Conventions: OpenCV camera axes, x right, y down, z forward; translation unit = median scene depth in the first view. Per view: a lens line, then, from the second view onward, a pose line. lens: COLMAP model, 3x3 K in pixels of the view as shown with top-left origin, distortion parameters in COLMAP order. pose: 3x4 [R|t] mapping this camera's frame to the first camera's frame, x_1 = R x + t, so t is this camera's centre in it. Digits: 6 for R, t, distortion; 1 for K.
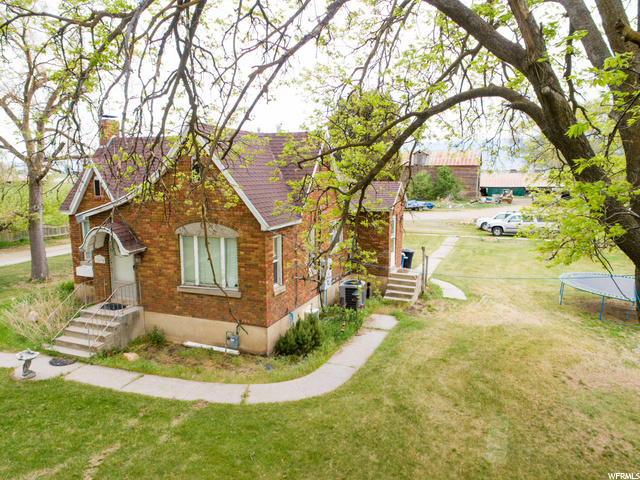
lens RADIAL K [[479.4, 0, 320.0], [0, 479.4, 240.0], [0, 0, 1]] dist [-0.034915, 0.007664]
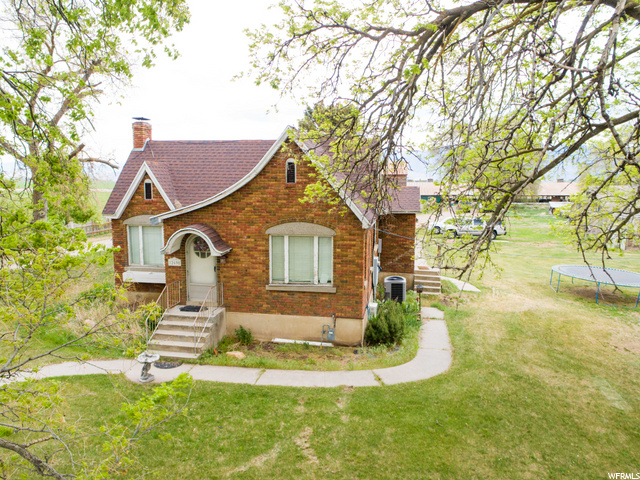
lens RADIAL K [[479.4, 0, 320.0], [0, 479.4, 240.0], [0, 0, 1]] dist [-0.034915, 0.007664]
pose [[0.981591, -0.019902, 0.189956, -0.392991], [0.023417, 0.999593, -0.016277, 0.020014], [-0.189555, 0.020426, 0.981658, -0.038245]]
